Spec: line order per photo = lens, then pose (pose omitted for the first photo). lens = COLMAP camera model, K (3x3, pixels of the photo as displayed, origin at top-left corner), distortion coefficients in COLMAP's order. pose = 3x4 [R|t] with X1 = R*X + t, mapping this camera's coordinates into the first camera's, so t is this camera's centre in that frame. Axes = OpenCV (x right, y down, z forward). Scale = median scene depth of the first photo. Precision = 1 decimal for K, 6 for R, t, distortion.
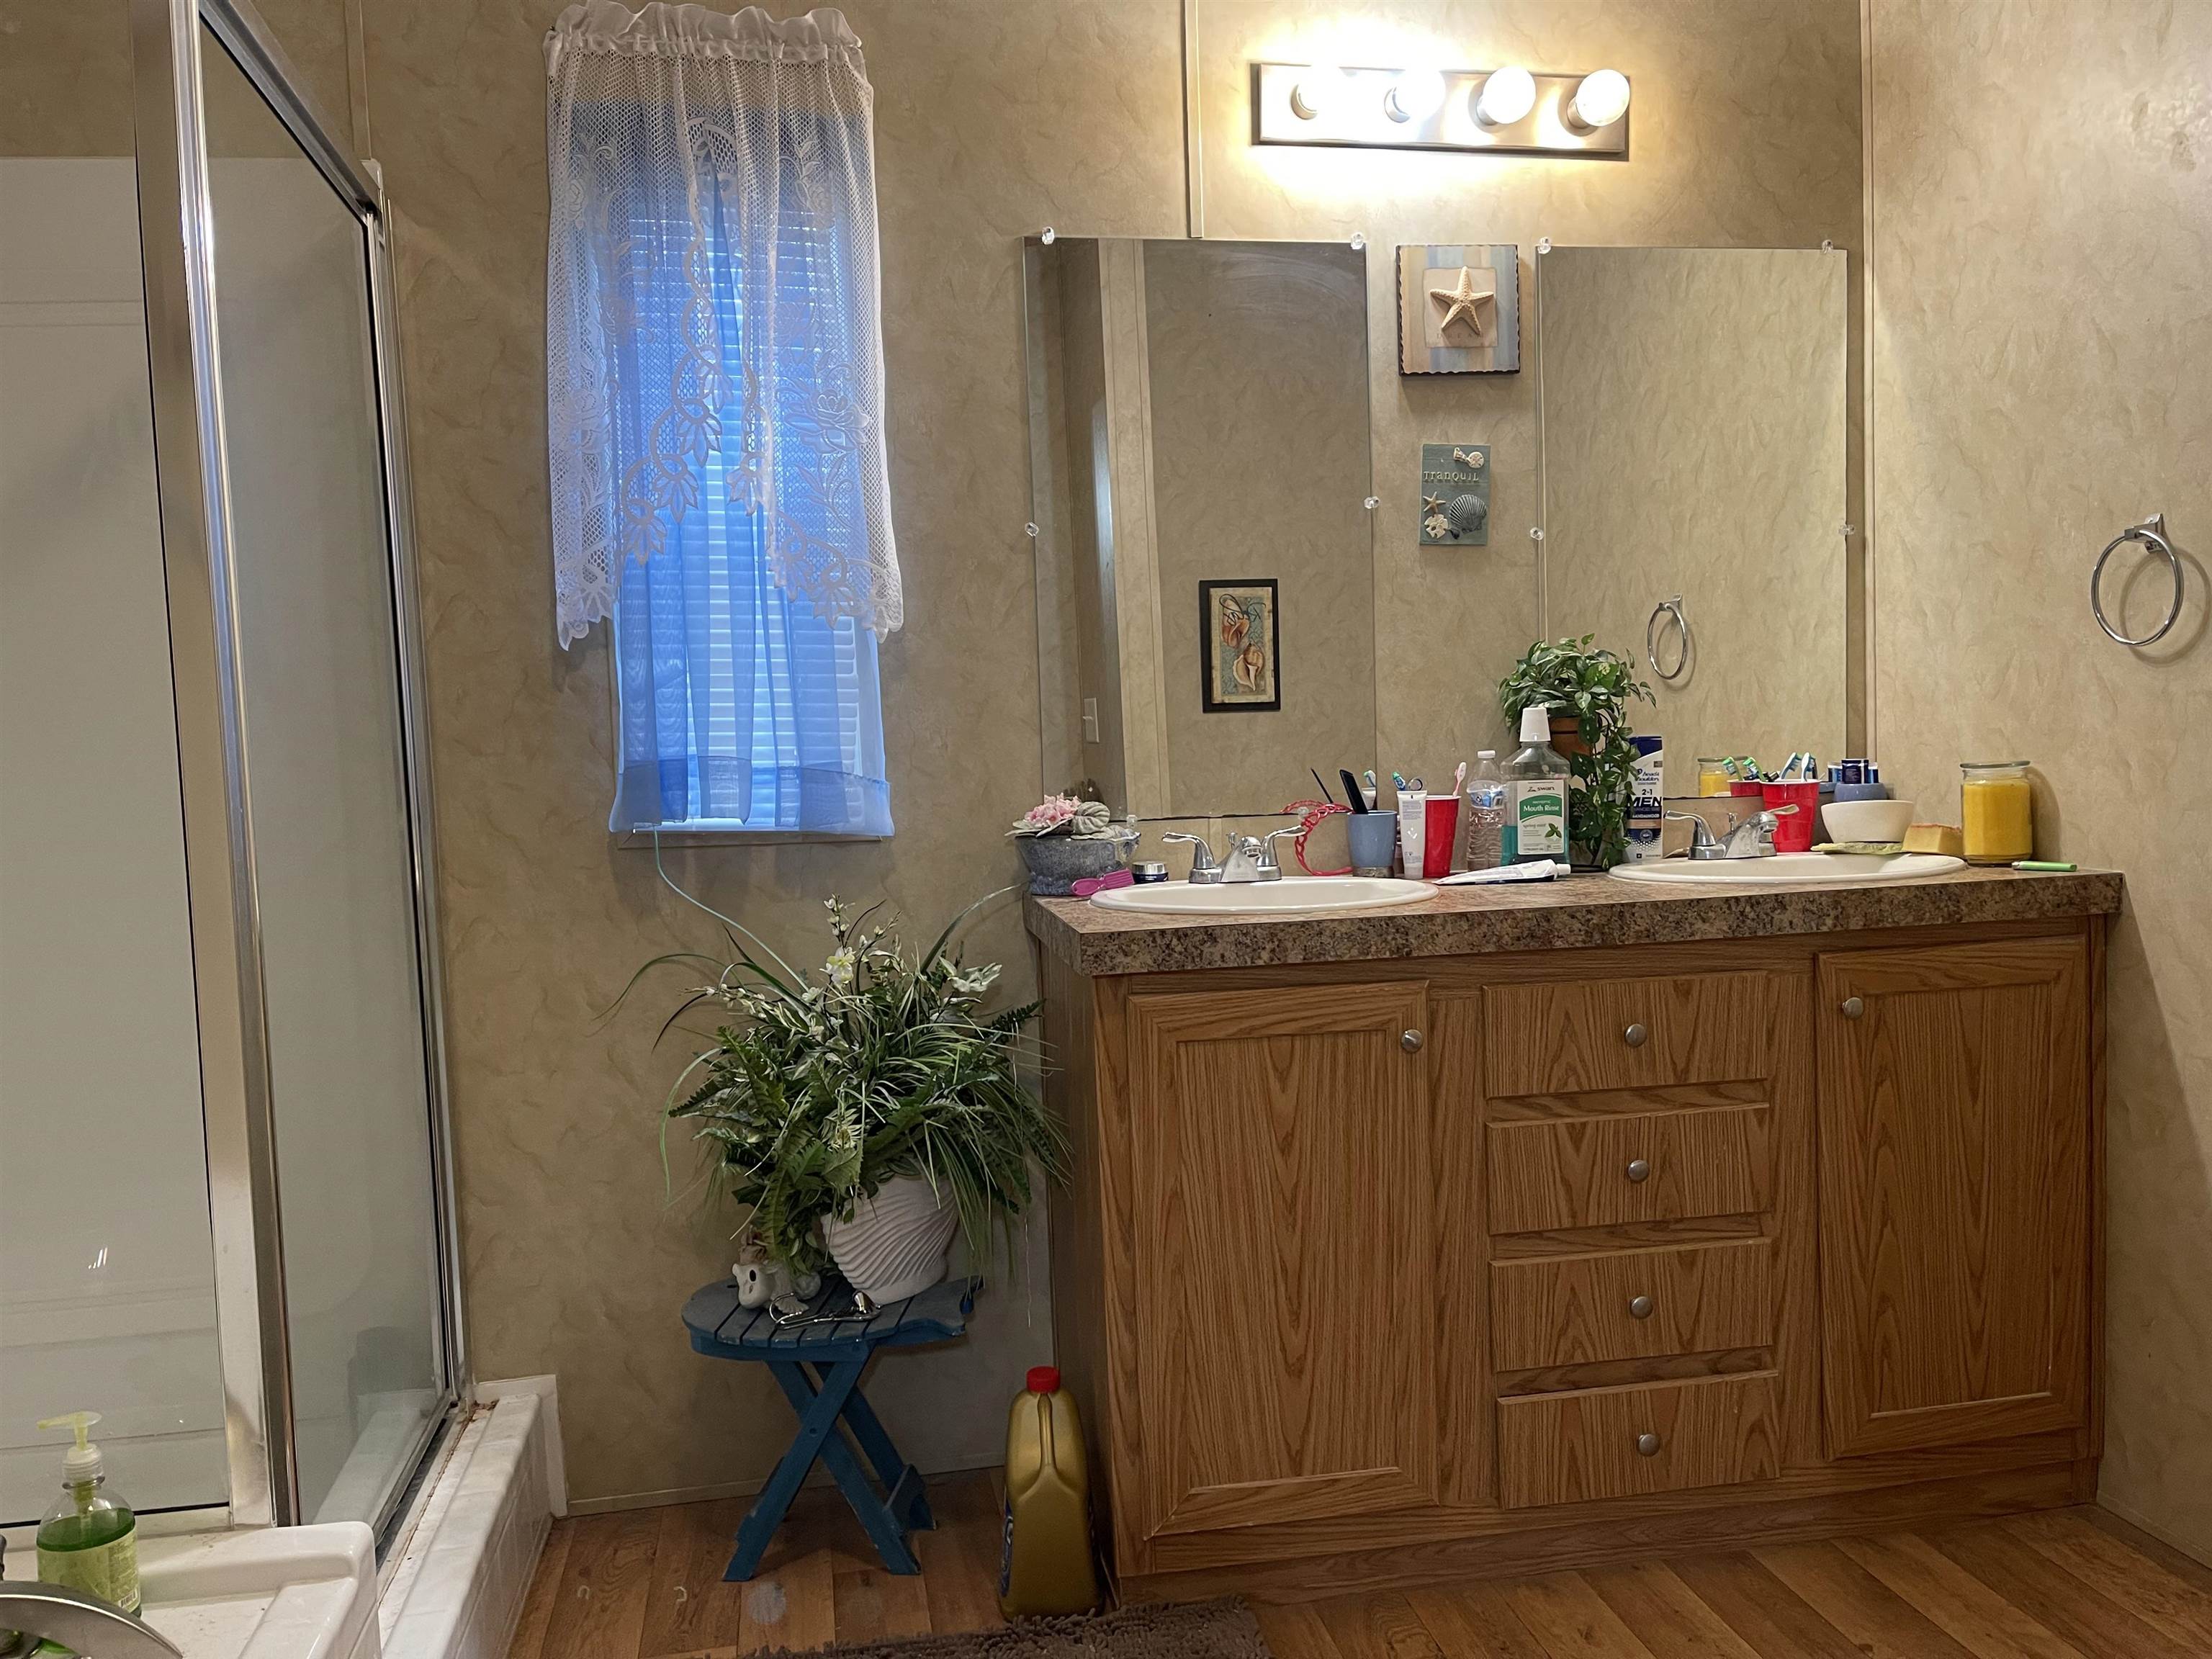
lens RADIAL K [[1666.4, 0, 1106.0], [0, 1666.4, 829.5], [0, 0, 1]] dist [0.081324, -0.113460]
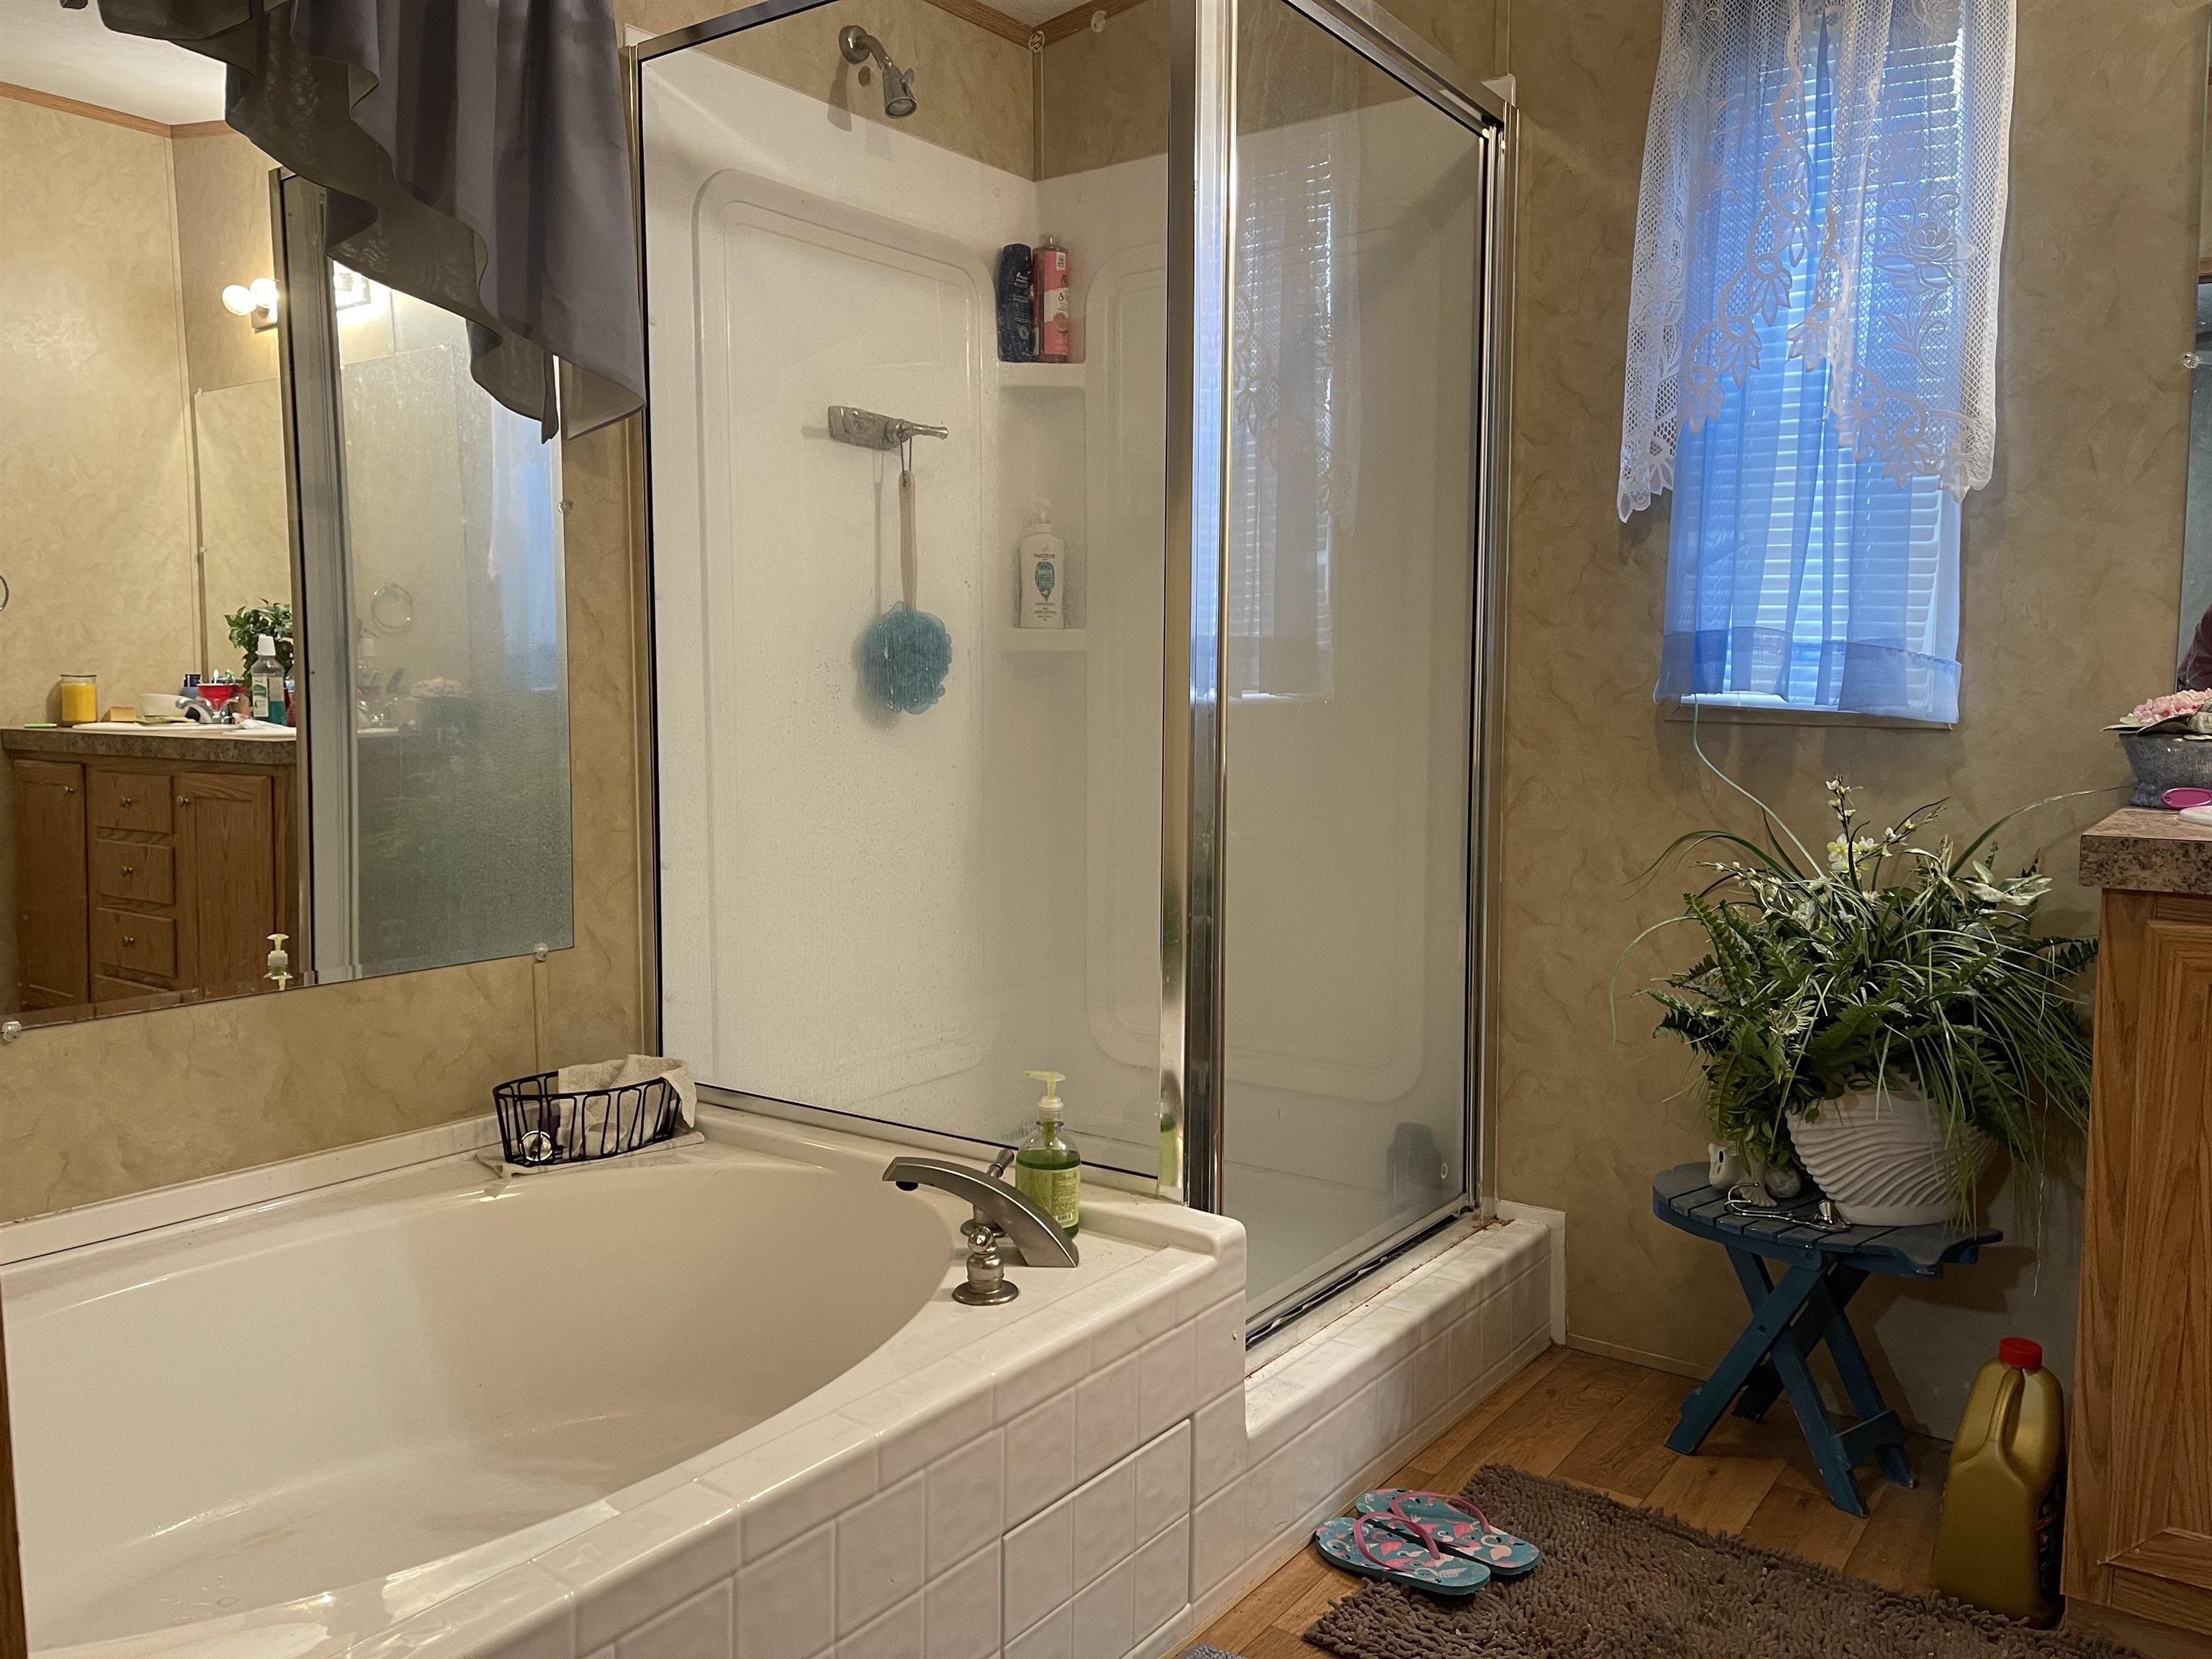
lens RADIAL K [[1697.2, 0, 1112.7], [0, 1697.2, 817.0], [0, 0, 1]] dist [0.091044, -0.112629]
pose [[0.699582, 0.096447, -0.708013, 0.220396], [-0.072594, 0.995315, 0.063854, 0.028514], [0.710855, 0.006726, 0.703306, 0.039302]]
